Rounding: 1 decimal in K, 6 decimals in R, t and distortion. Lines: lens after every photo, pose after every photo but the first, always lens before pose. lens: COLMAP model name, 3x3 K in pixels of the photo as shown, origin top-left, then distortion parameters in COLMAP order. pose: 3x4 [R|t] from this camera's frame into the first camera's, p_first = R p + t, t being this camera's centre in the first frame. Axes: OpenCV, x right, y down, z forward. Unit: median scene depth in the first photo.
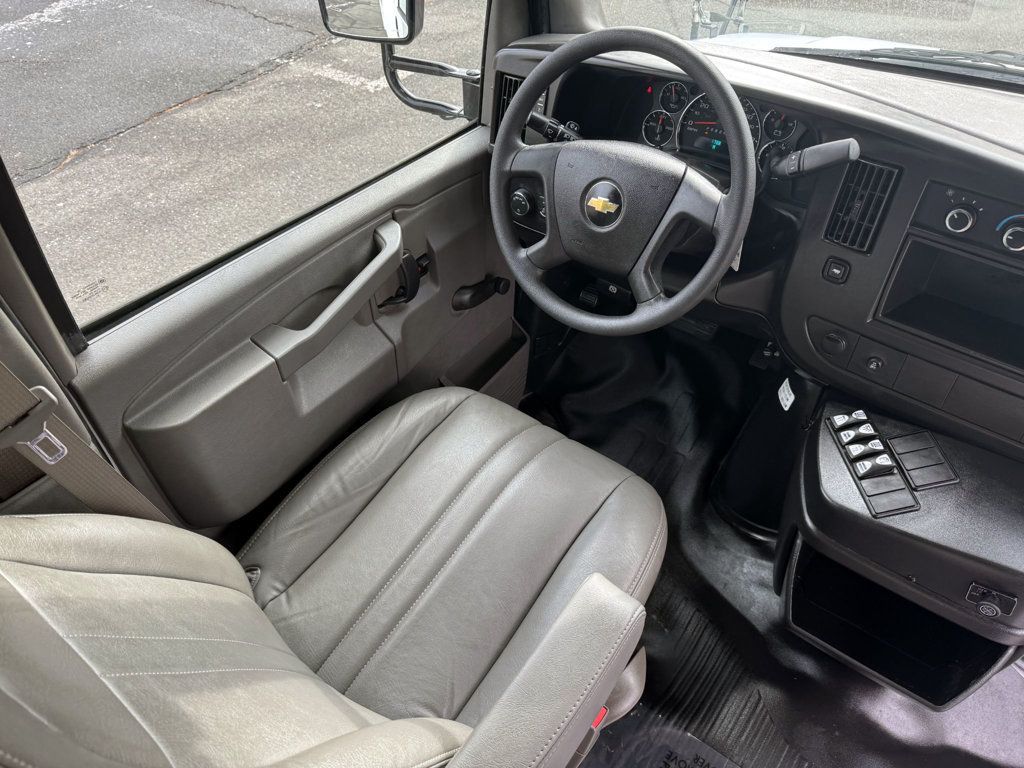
lens RADIAL K [[715.3, 0, 512.0], [0, 715.3, 384.0], [0, 0, 1]] dist [0.066032, -0.065820]
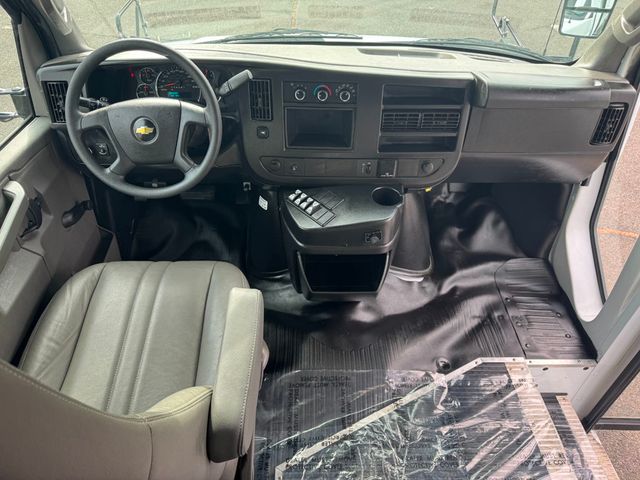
lens RADIAL K [[448.6, 0, 320.0], [0, 448.6, 240.0], [0, 0, 1]] dist [0.066887, -0.109621]
pose [[0.773764, -0.376934, 0.509127, -0.217964], [0.406930, 0.911708, 0.056540, 0.124794], [-0.485487, 0.163430, 0.858833, -0.182127]]
